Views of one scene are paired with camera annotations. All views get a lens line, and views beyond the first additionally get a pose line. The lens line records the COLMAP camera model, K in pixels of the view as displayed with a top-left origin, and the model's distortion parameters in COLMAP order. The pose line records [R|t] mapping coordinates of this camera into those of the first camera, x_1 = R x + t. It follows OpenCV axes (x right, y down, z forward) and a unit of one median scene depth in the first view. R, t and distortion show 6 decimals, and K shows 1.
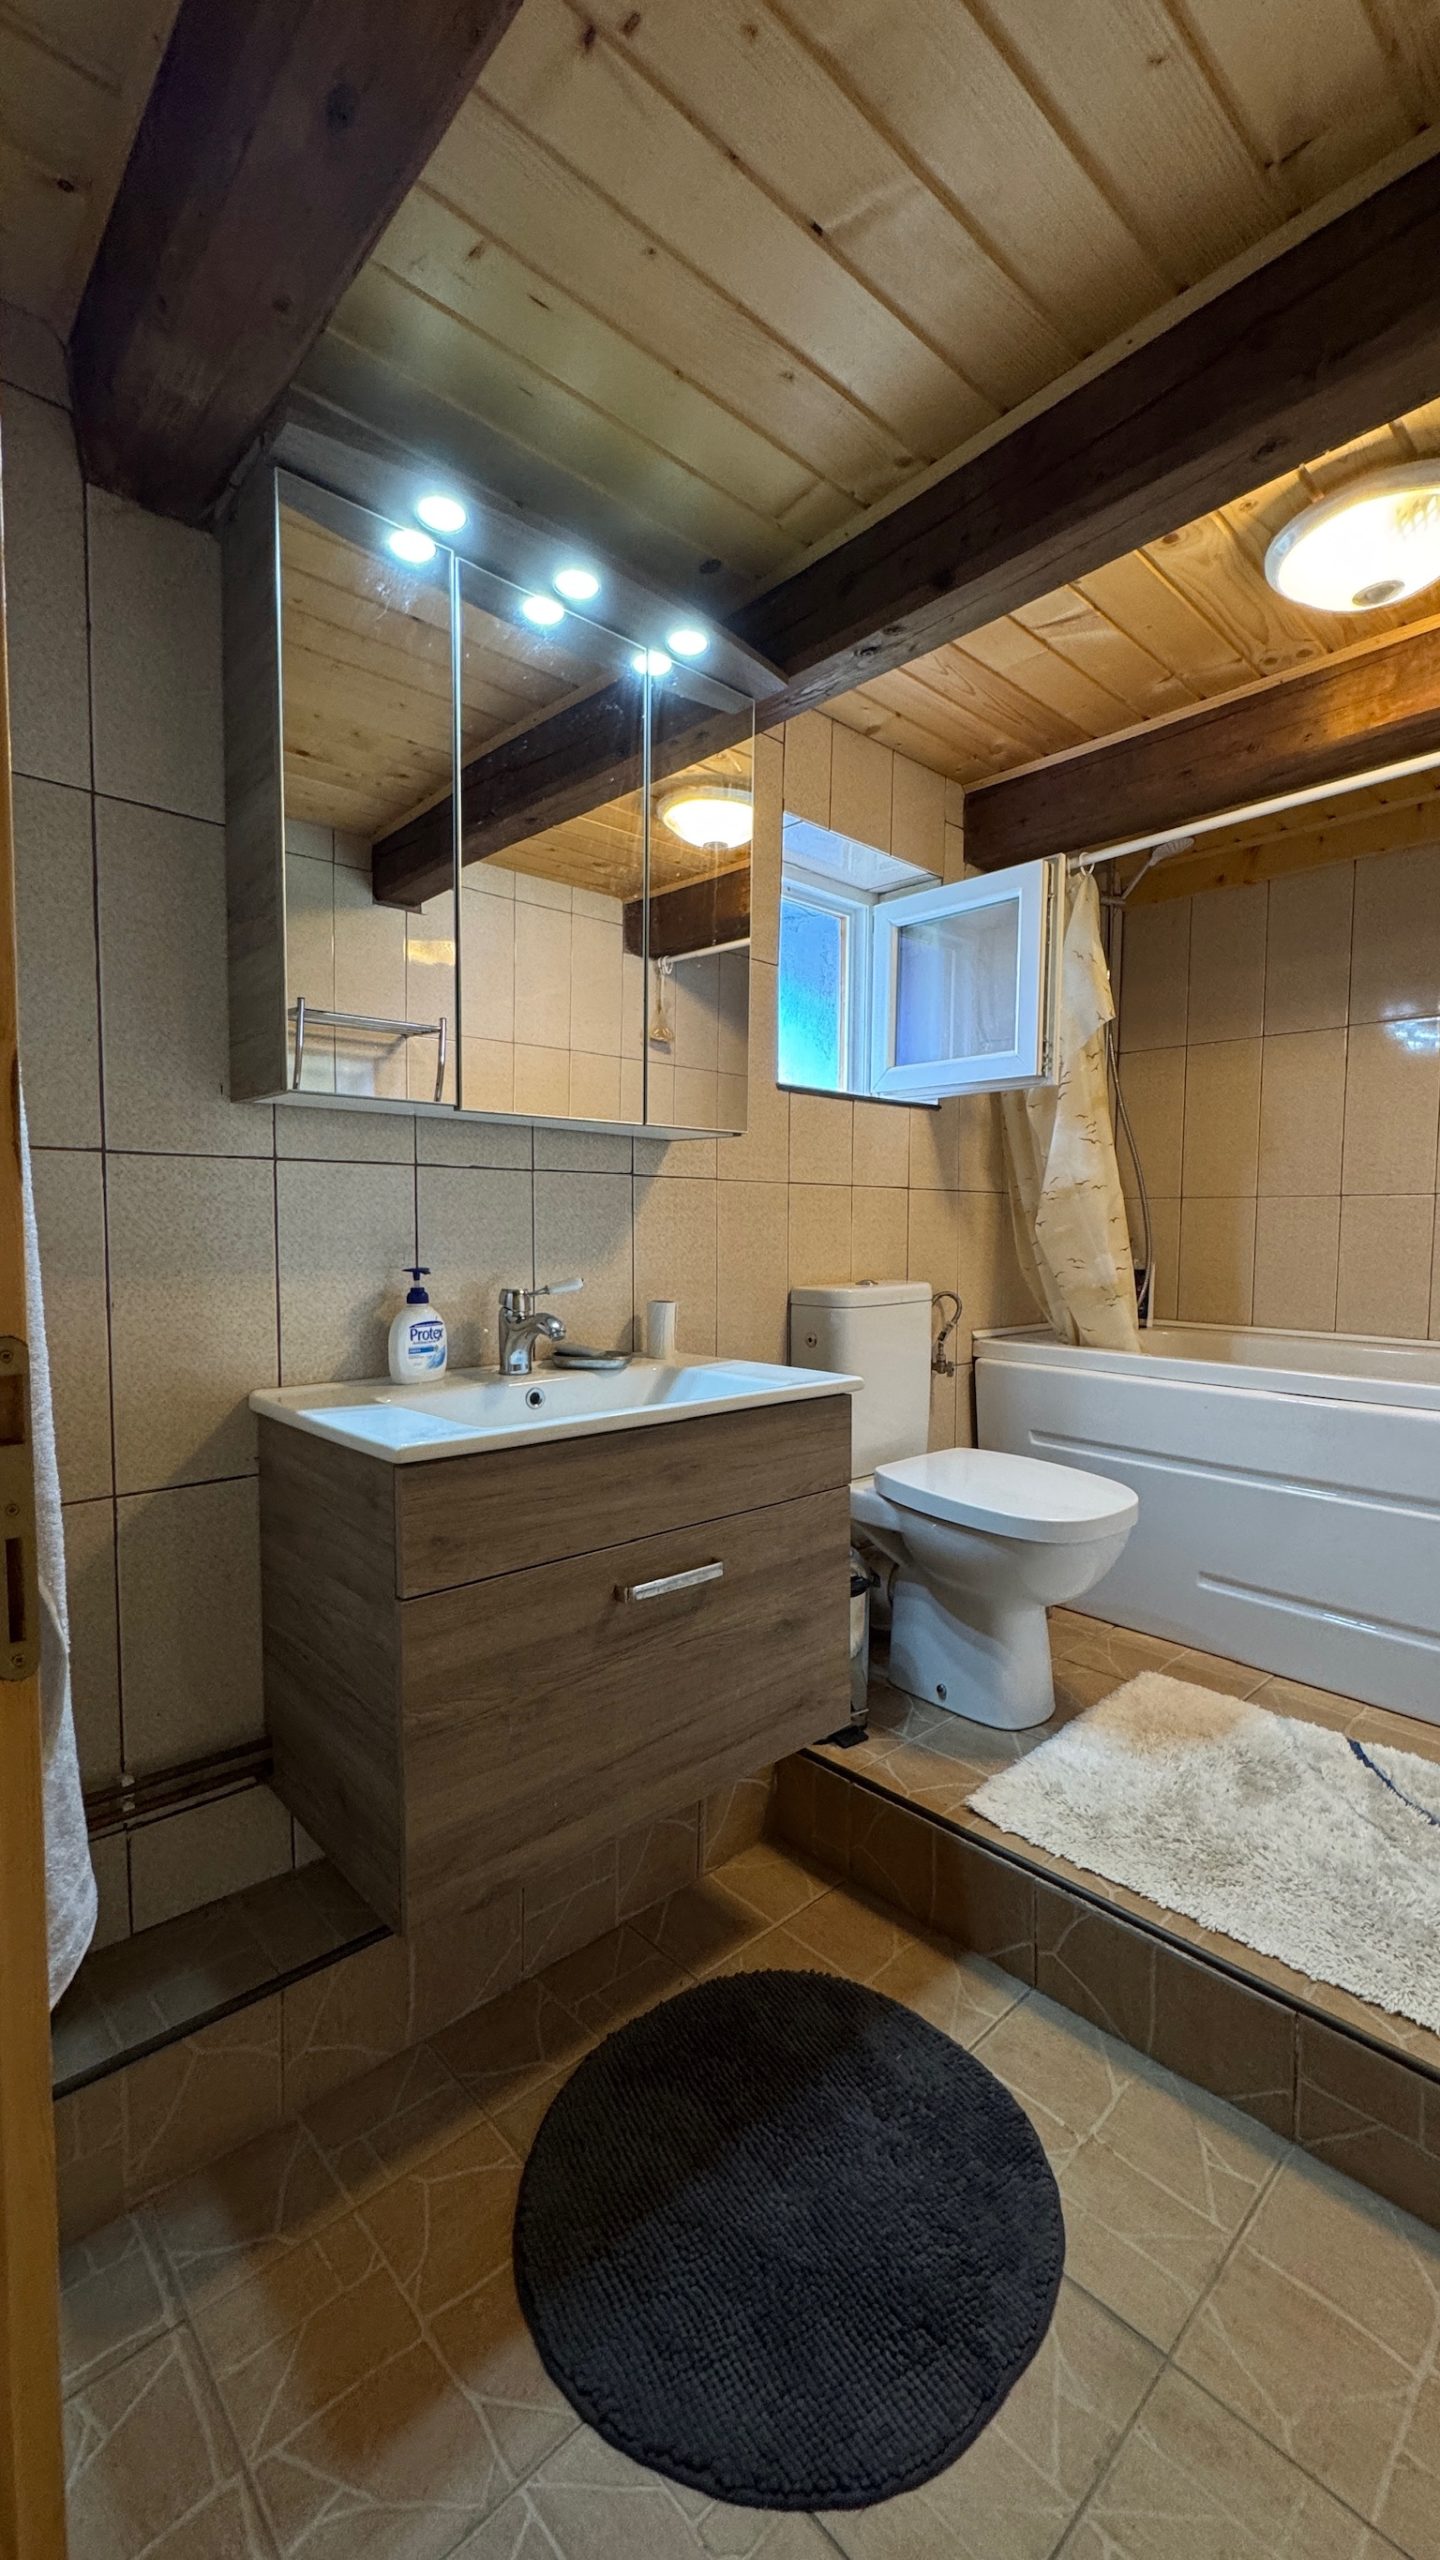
lens RADIAL K [[1032.1, 0, 722.3], [0, 1032.1, 1278.3], [0, 0, 1]] dist [0.004123, 0.000262]
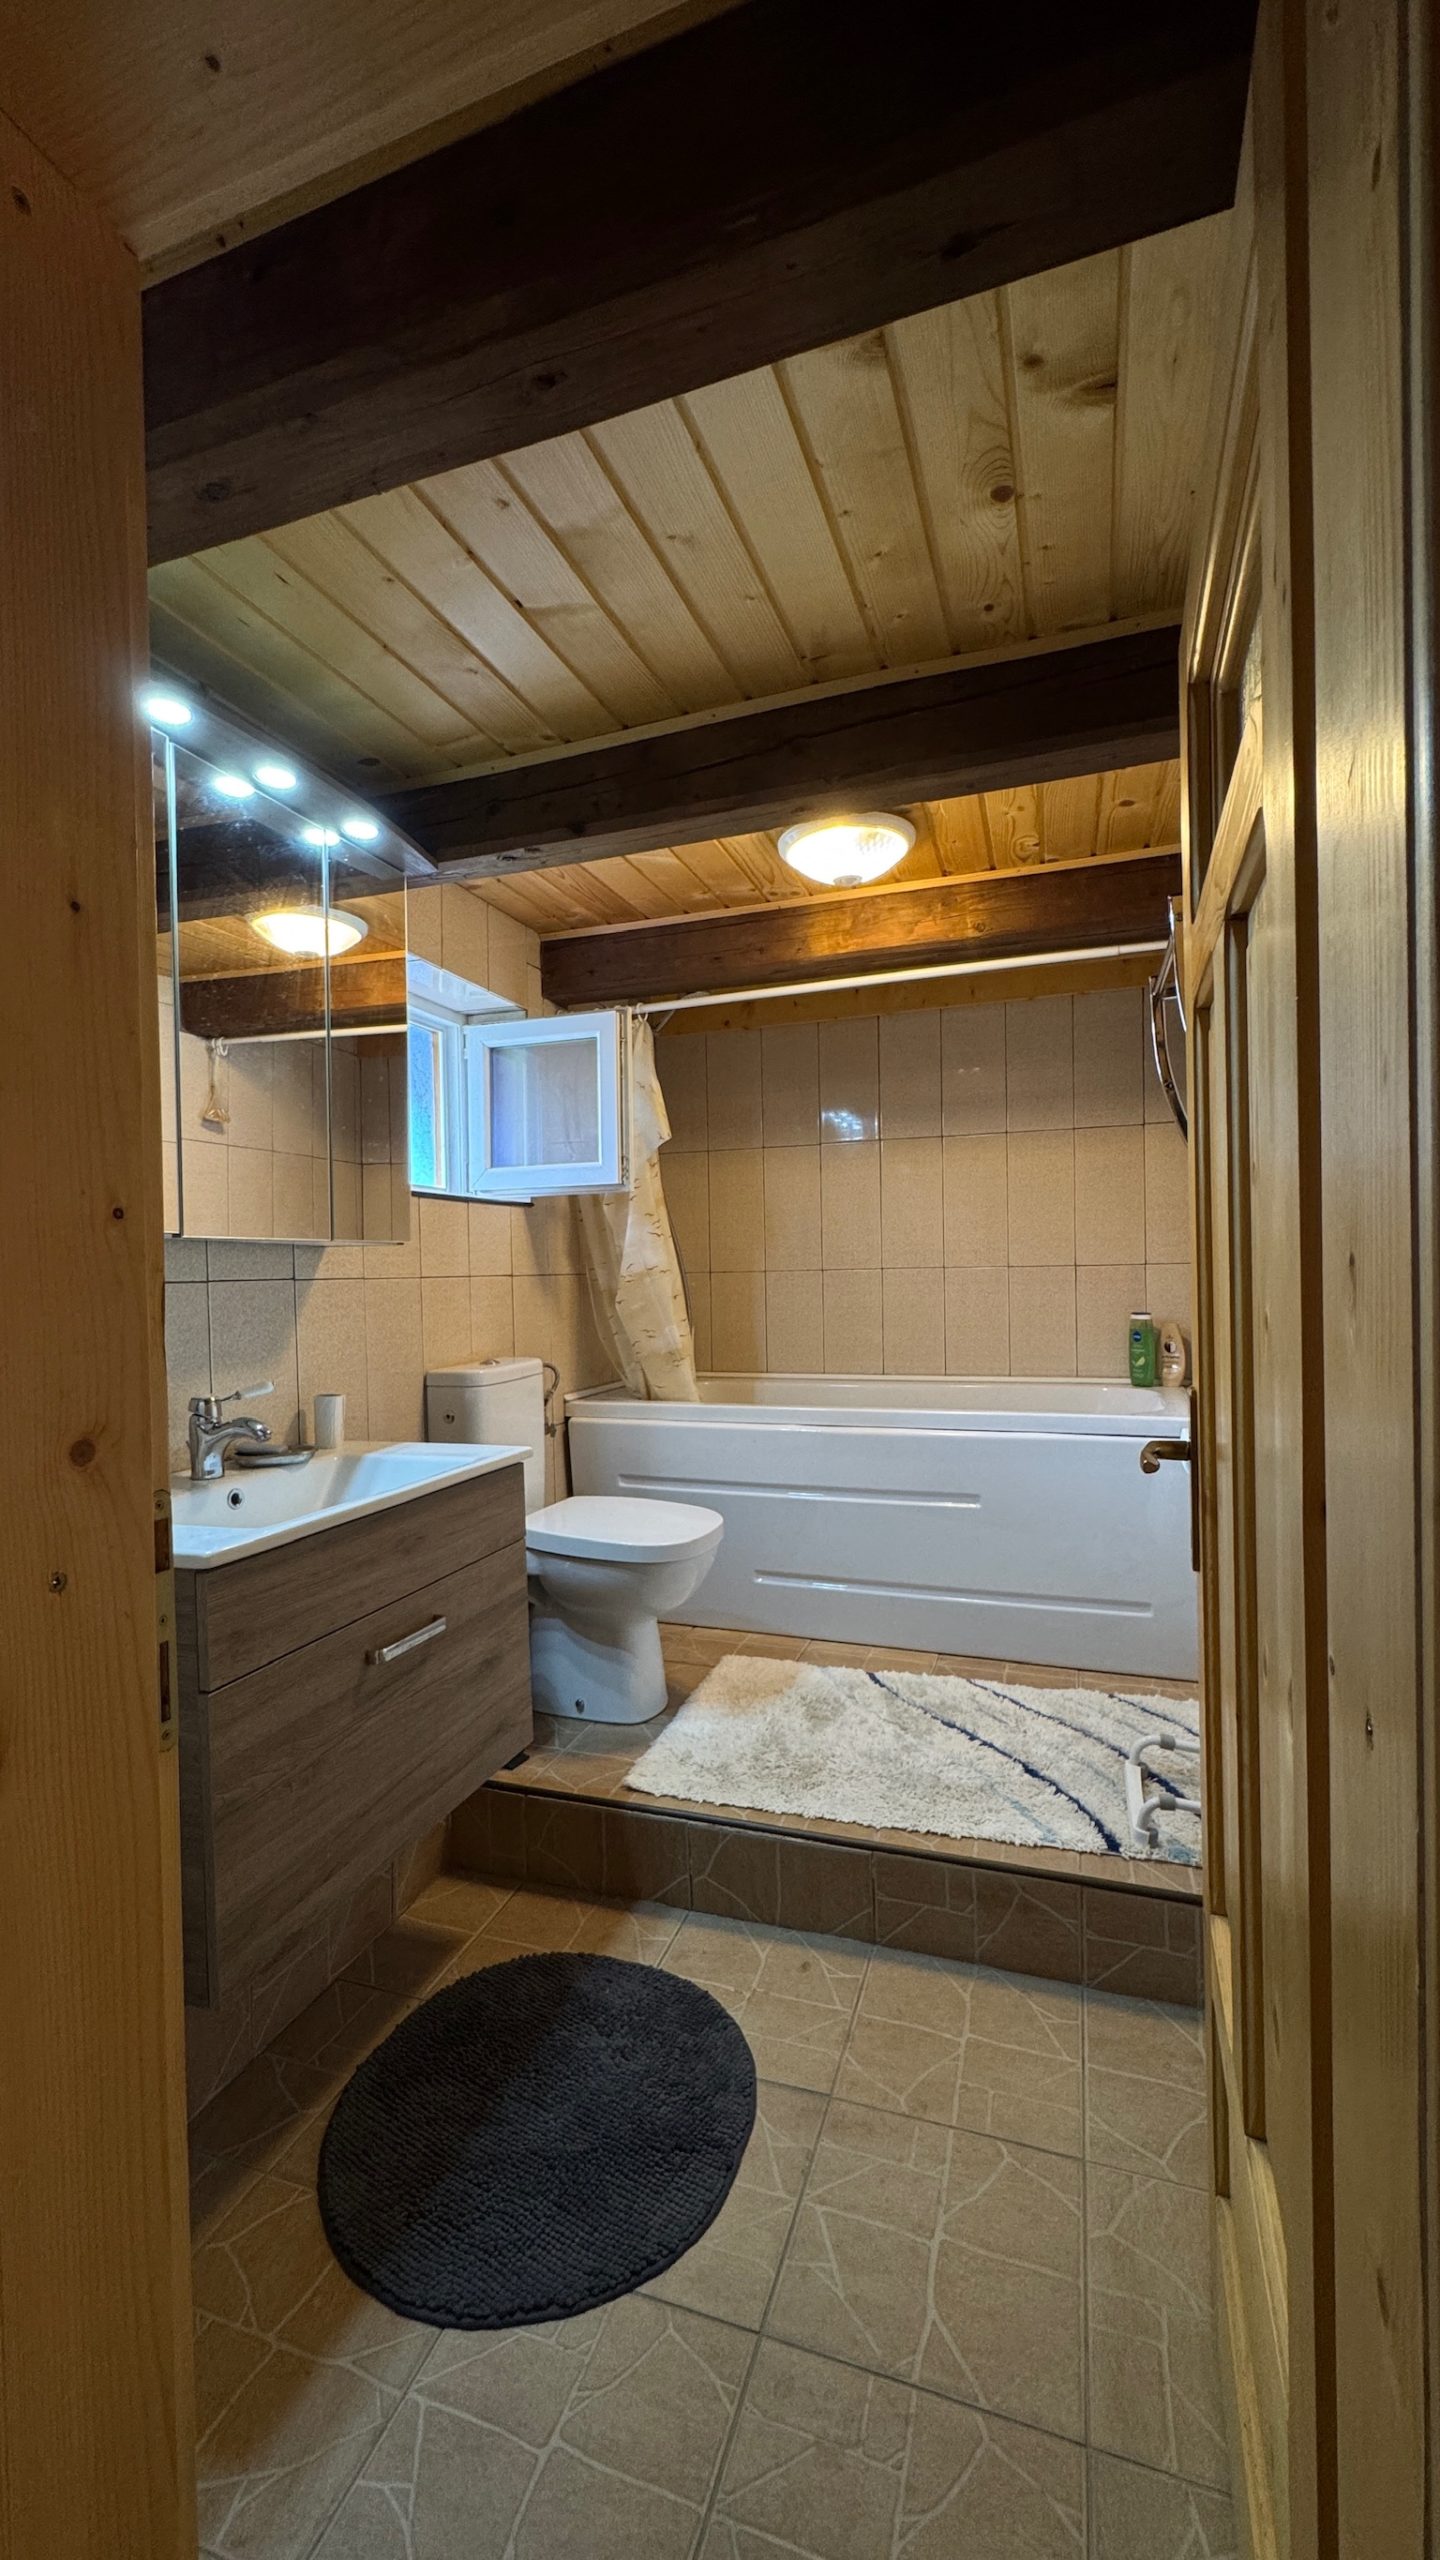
lens RADIAL K [[1032.1, 0, 719.0], [0, 1032.1, 1280.0], [0, 0, 1]] dist [0.004123, 0.000262]
pose [[0.884184, -0.030196, 0.466161, -0.234857], [0.053144, 0.997932, -0.036159, -0.044833], [-0.464106, 0.056745, 0.883960, -0.188867]]
